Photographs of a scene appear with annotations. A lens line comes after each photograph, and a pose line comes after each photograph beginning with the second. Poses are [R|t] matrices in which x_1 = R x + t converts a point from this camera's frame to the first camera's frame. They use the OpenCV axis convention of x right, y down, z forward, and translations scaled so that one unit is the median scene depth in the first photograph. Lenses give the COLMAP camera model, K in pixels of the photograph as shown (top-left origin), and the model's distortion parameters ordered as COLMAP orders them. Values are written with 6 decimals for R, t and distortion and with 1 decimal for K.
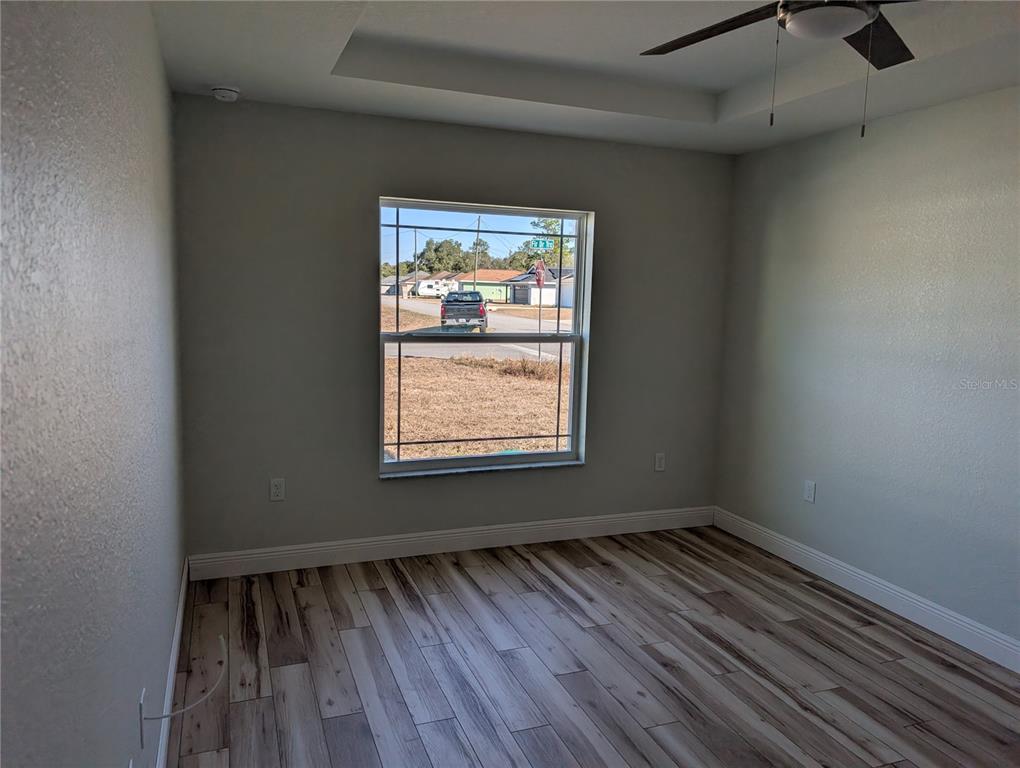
lens RADIAL K [[730.8, 0, 533.0], [0, 730.8, 385.8], [0, 0, 1]] dist [0.034357, -0.033165]
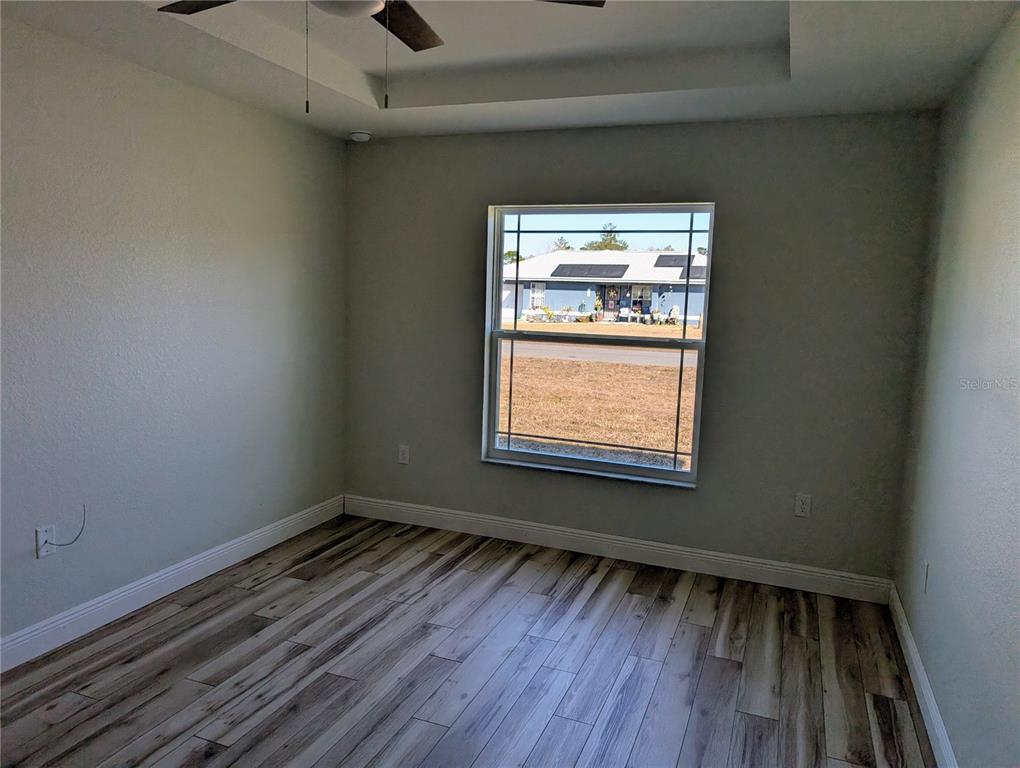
lens RADIAL K [[730.8, 0, 480.9], [0, 730.8, 383.4], [0, 0, 1]] dist [0.034357, -0.033165]
pose [[0.731277, 0.085213, -0.676737, 0.527382], [-0.100769, 0.994775, 0.016368, -0.008160], [0.674596, 0.056224, 0.736043, 0.183857]]
